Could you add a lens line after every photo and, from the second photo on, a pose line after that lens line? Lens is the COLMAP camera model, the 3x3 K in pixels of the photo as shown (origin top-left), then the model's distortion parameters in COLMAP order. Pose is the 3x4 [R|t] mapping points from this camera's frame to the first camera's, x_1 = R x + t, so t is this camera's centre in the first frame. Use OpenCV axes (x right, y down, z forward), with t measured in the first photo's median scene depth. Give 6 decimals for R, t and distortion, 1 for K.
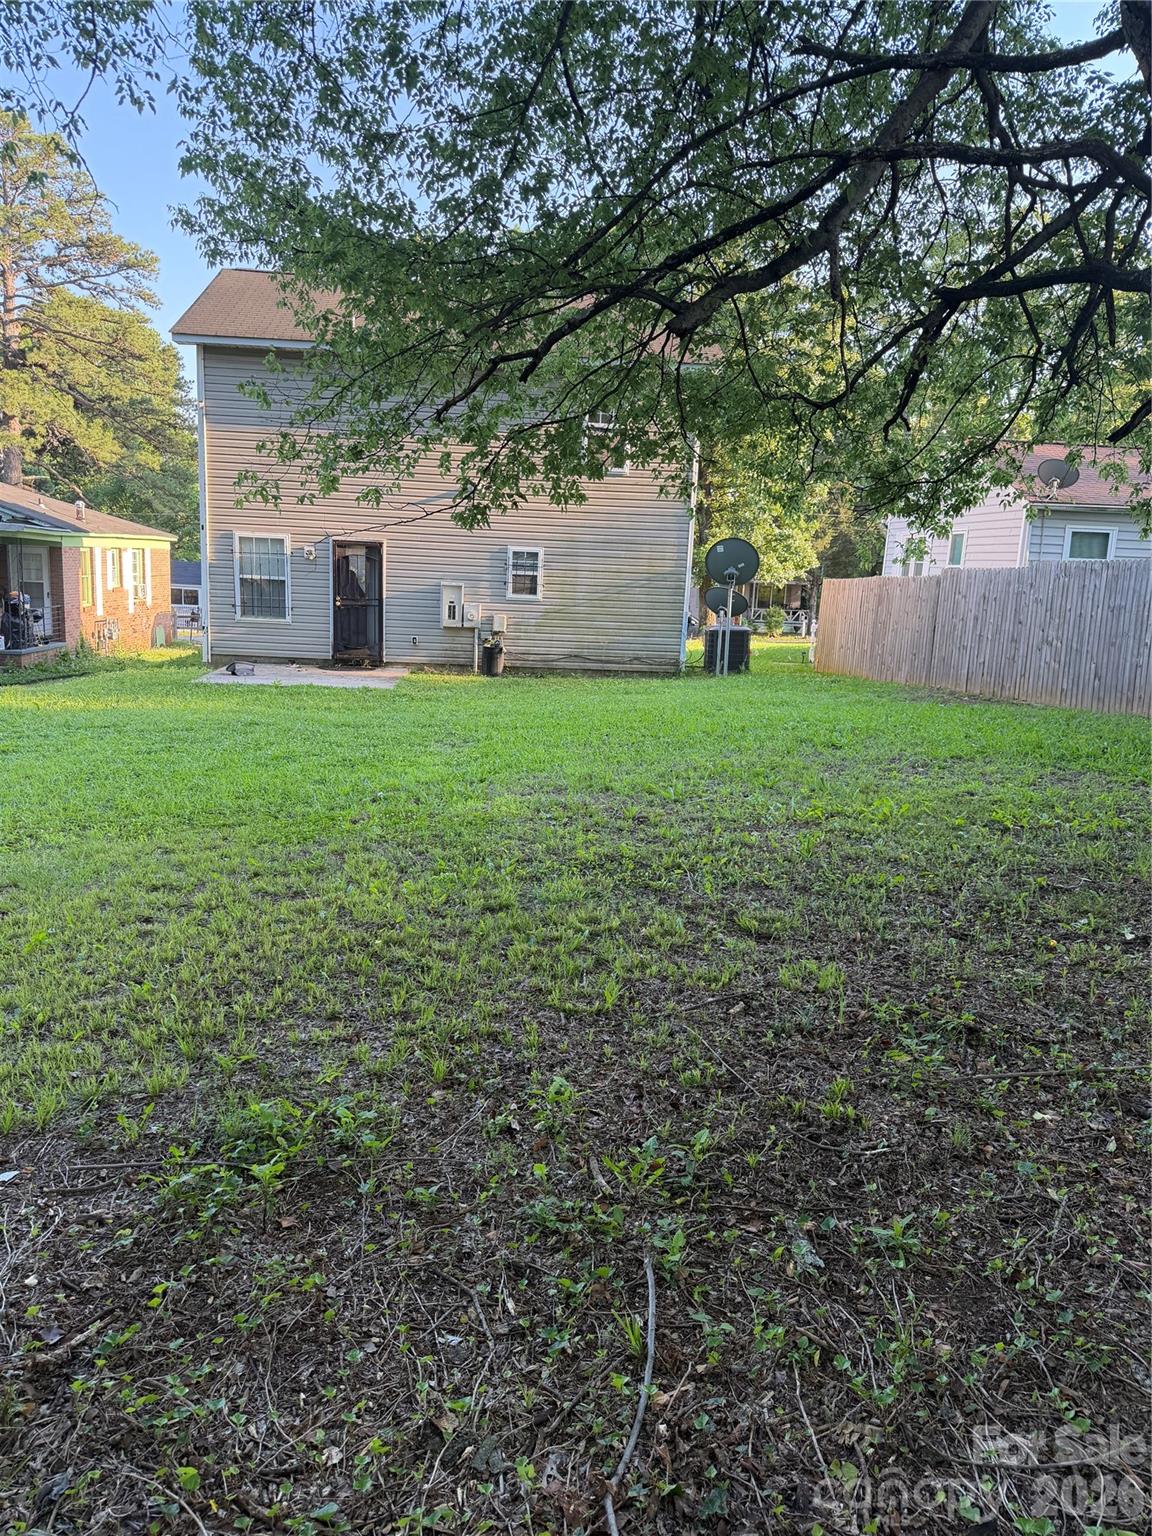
lens RADIAL K [[1069.5, 0, 576.4], [0, 1069.5, 769.0], [0, 0, 1]] dist [0.057150, 0.000668]
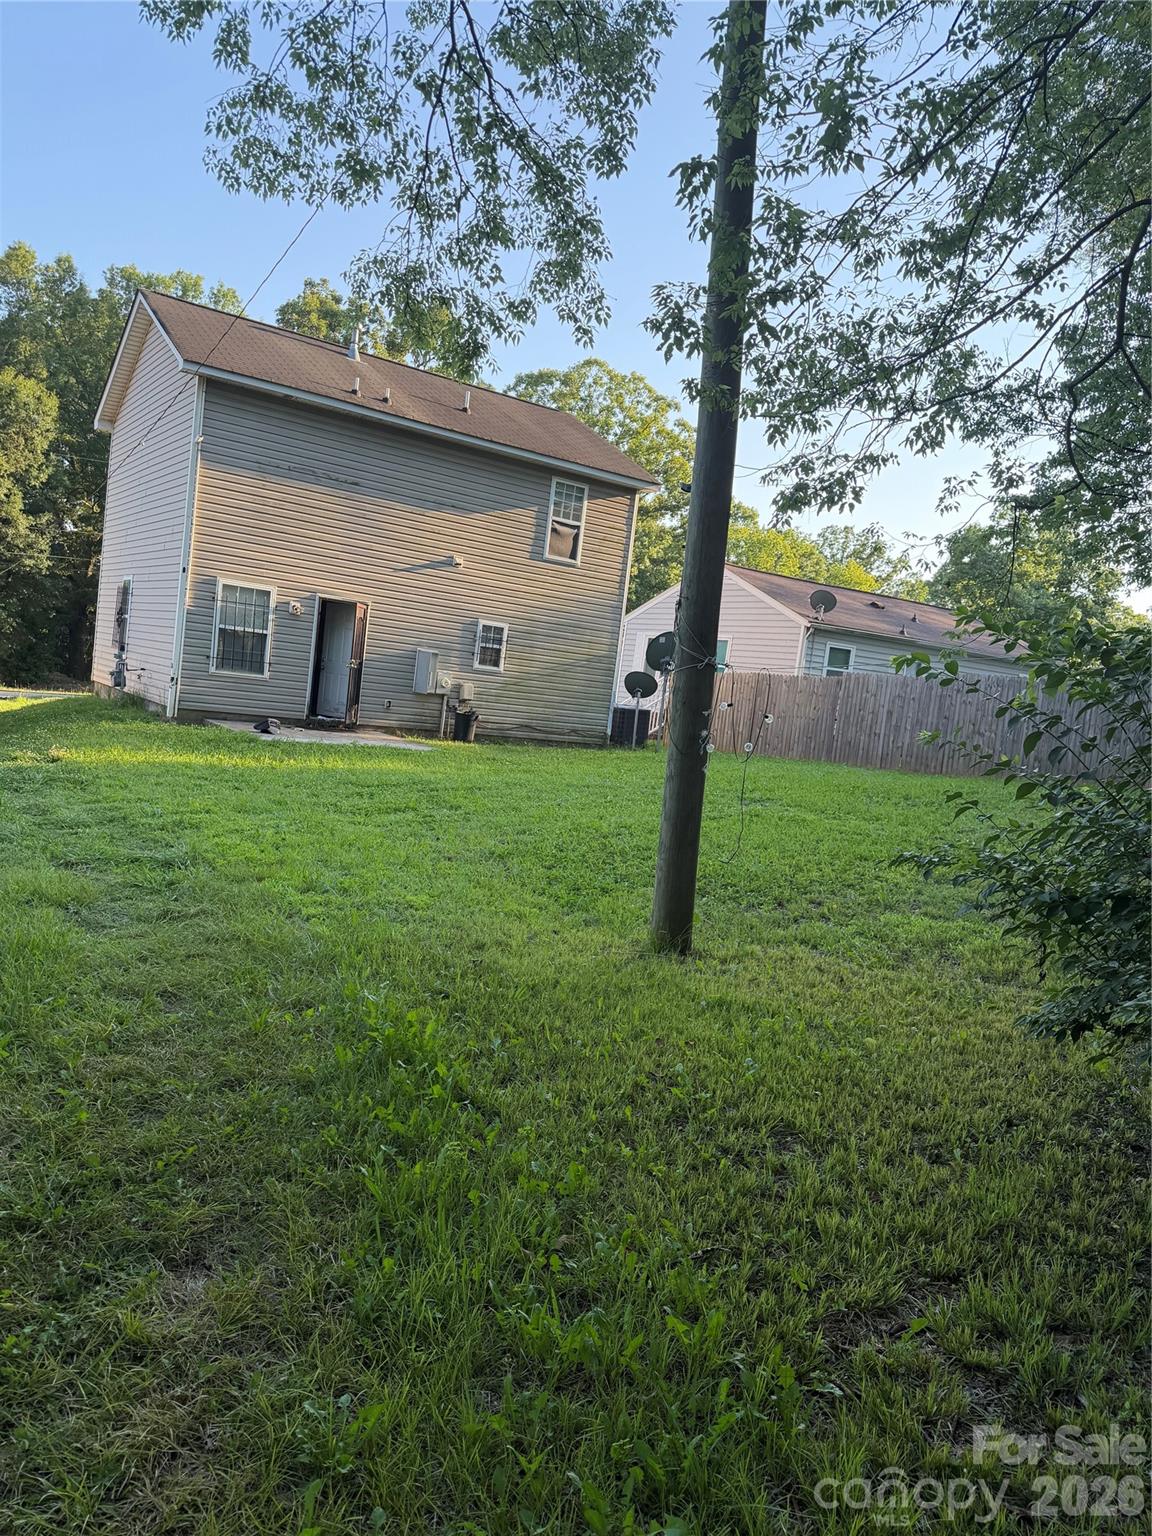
lens RADIAL K [[1069.5, 0, 576.6], [0, 1069.5, 765.7], [0, 0, 1]] dist [0.057150, 0.000668]
pose [[0.868728, 0.022922, 0.494760, -0.491991], [0.010123, 0.997898, -0.064007, 0.002872], [-0.495187, 0.060614, 0.866669, 0.052873]]
